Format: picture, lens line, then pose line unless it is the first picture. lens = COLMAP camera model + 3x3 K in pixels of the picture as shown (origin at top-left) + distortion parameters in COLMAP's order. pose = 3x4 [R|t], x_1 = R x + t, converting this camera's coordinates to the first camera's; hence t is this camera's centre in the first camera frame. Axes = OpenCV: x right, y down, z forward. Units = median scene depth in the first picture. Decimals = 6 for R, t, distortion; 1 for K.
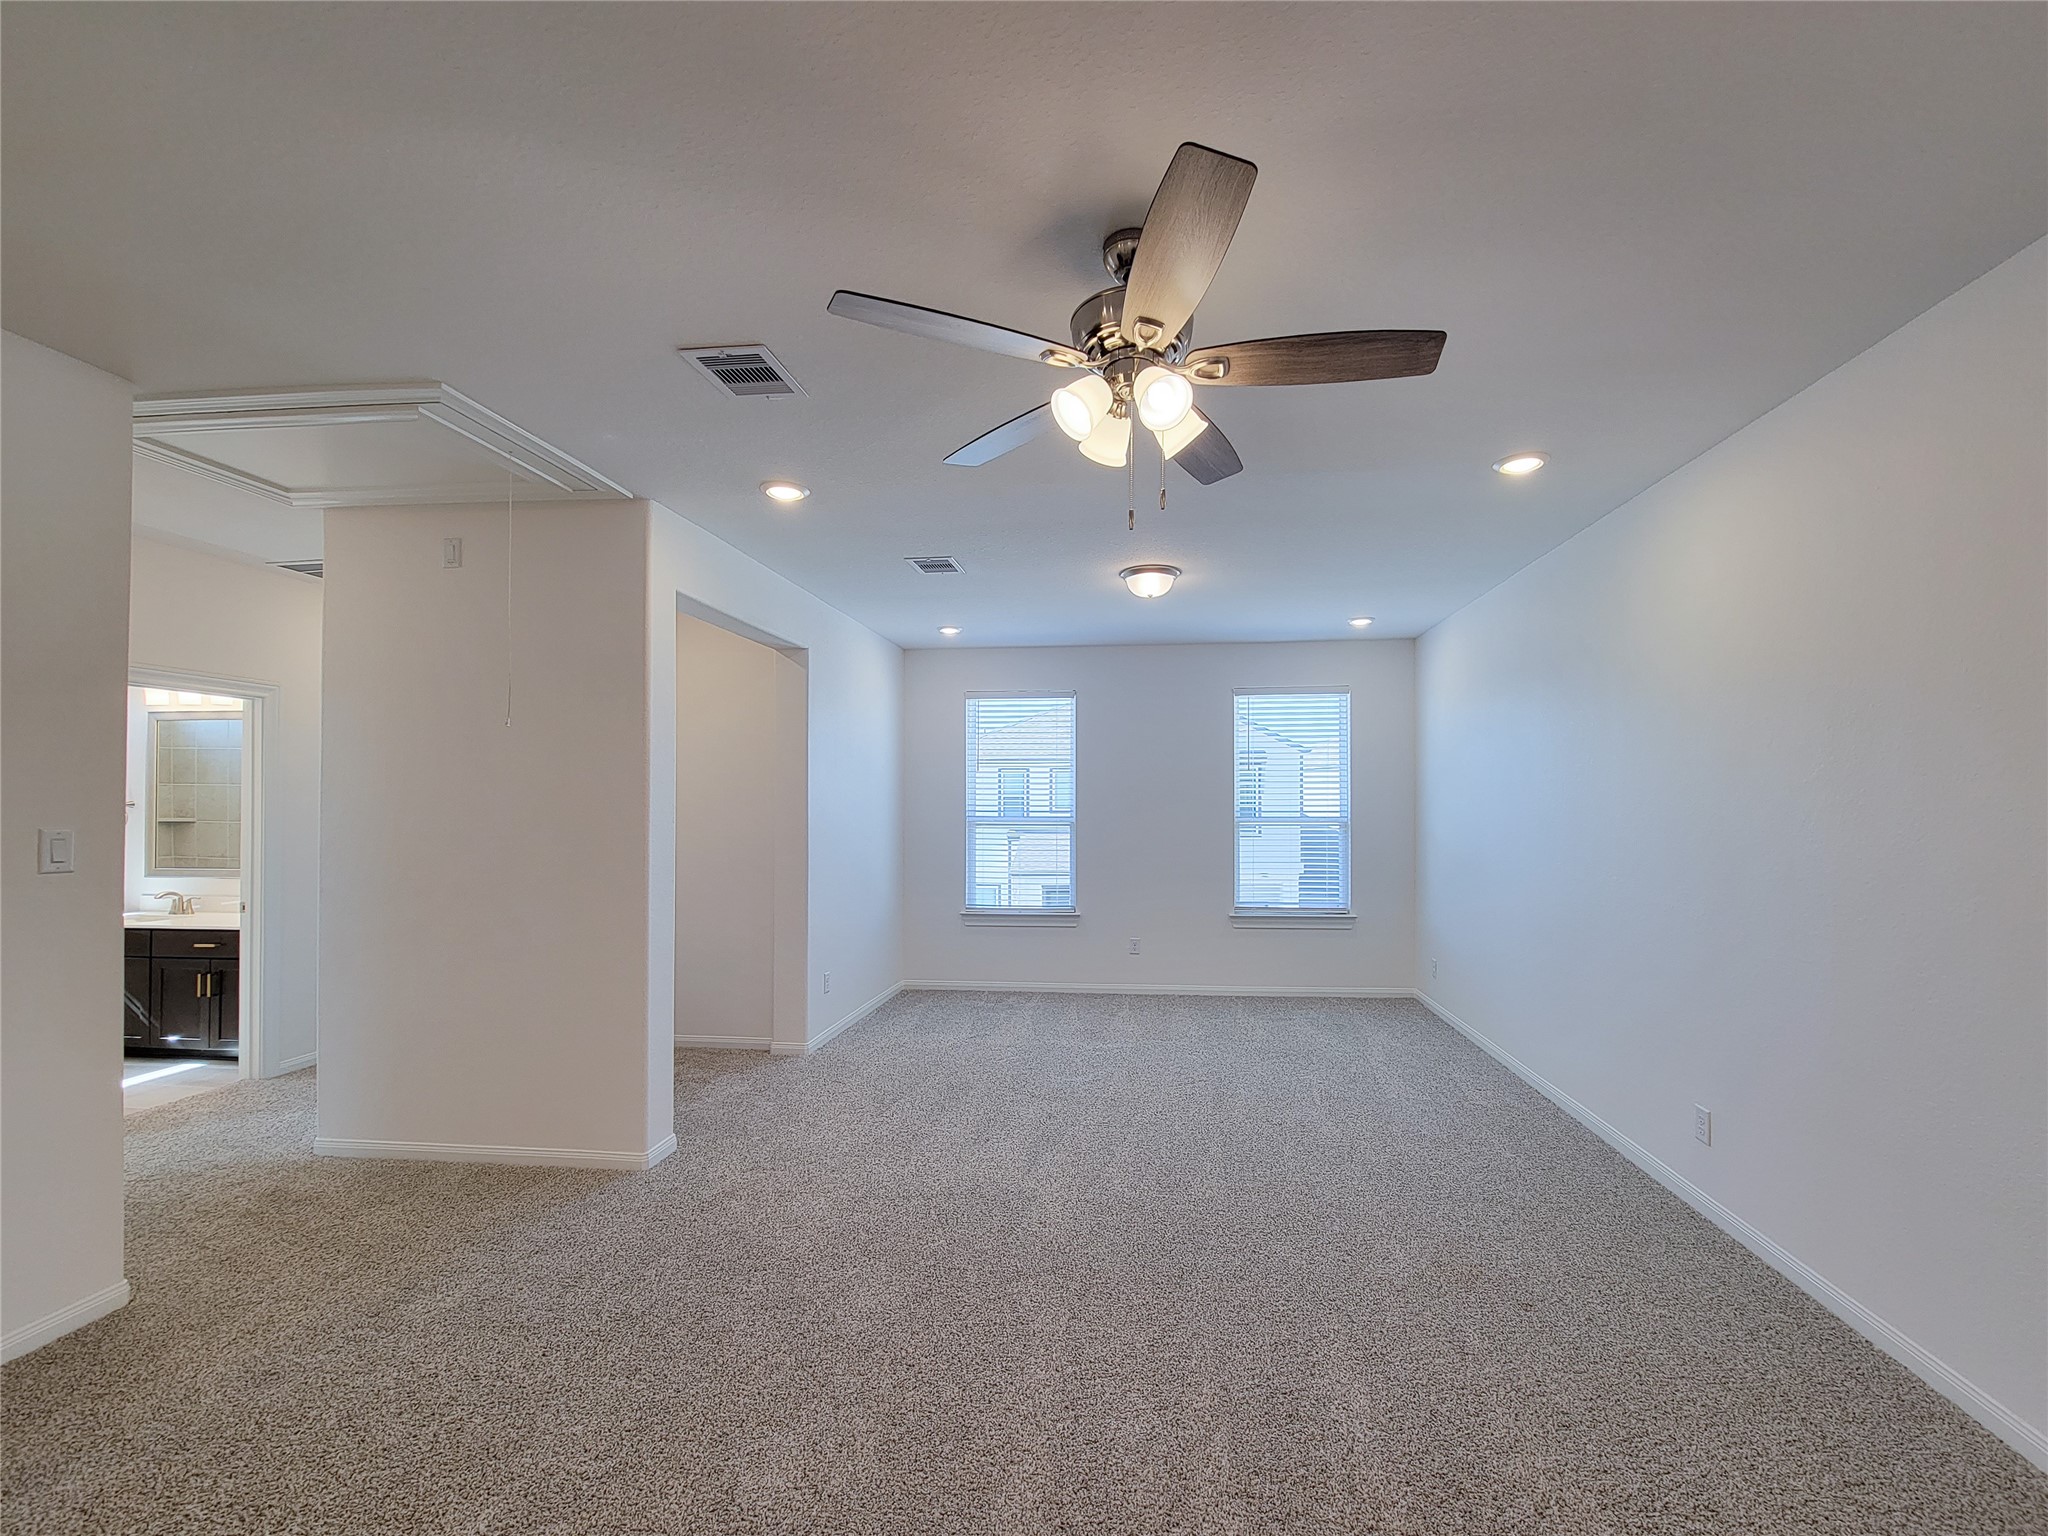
lens RADIAL K [[857.5, 0, 1079.5], [0, 857.5, 807.8], [0, 0, 1]] dist [0.005855, -0.003682]
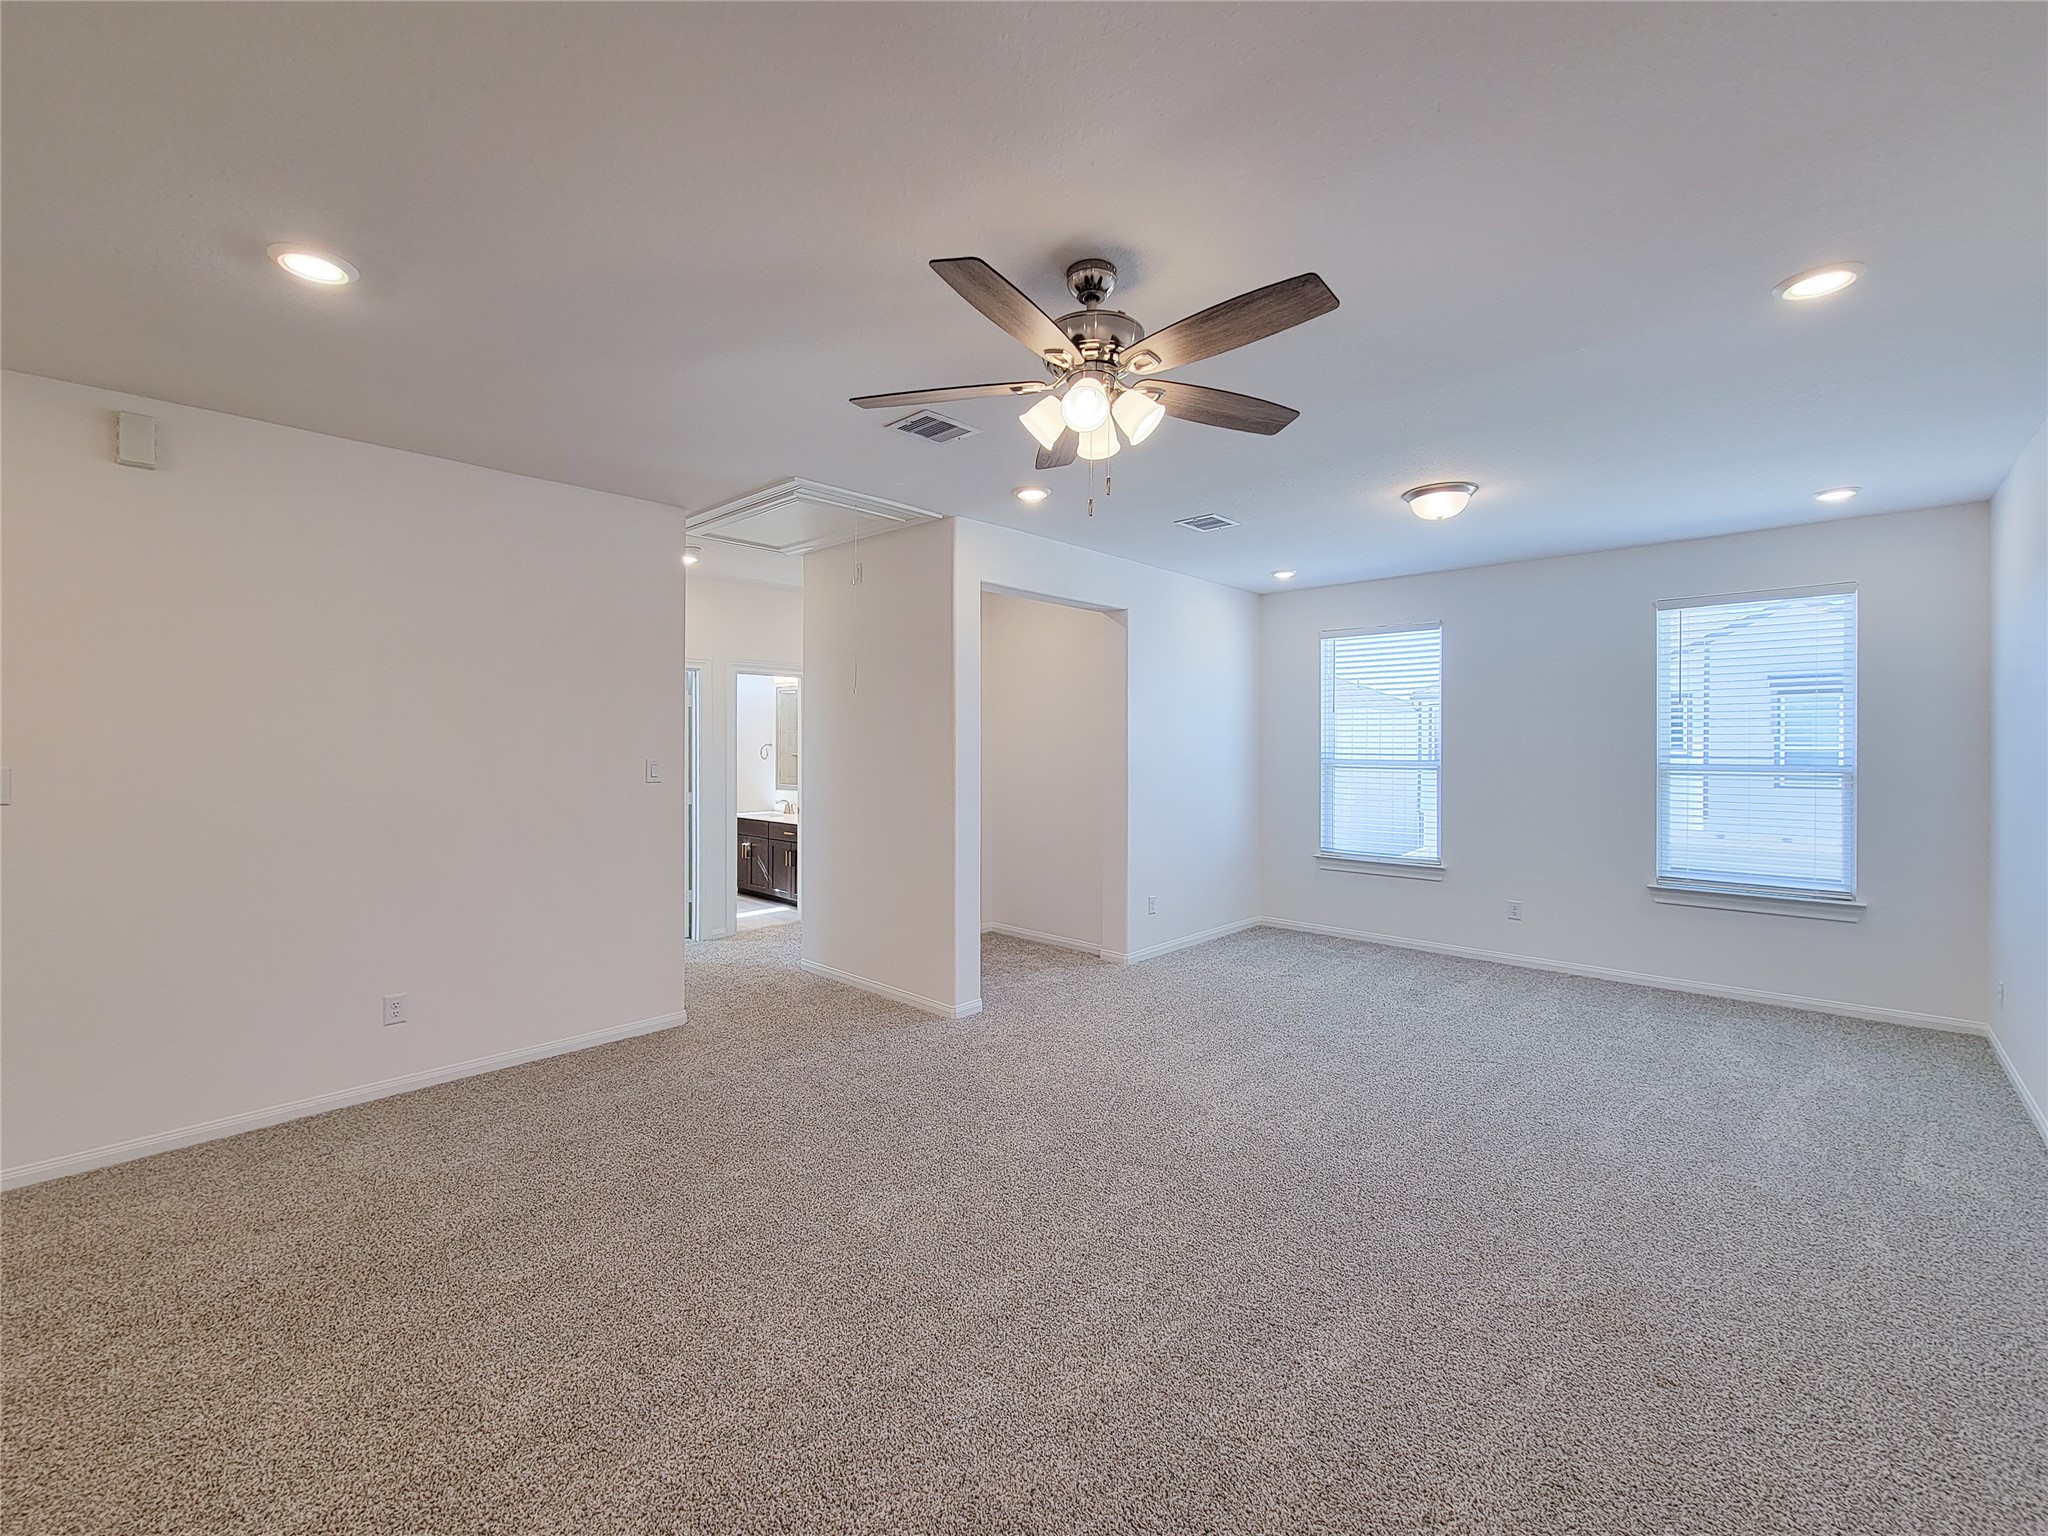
lens RADIAL K [[857.5, 0, 1006.9], [0, 857.5, 757.1], [0, 0, 1]] dist [0.005855, -0.003682]
pose [[0.787845, 0.011812, -0.615761, 0.297155], [-0.005131, 0.999907, 0.012616, -0.003137], [0.615853, -0.006780, 0.787832, 0.001442]]
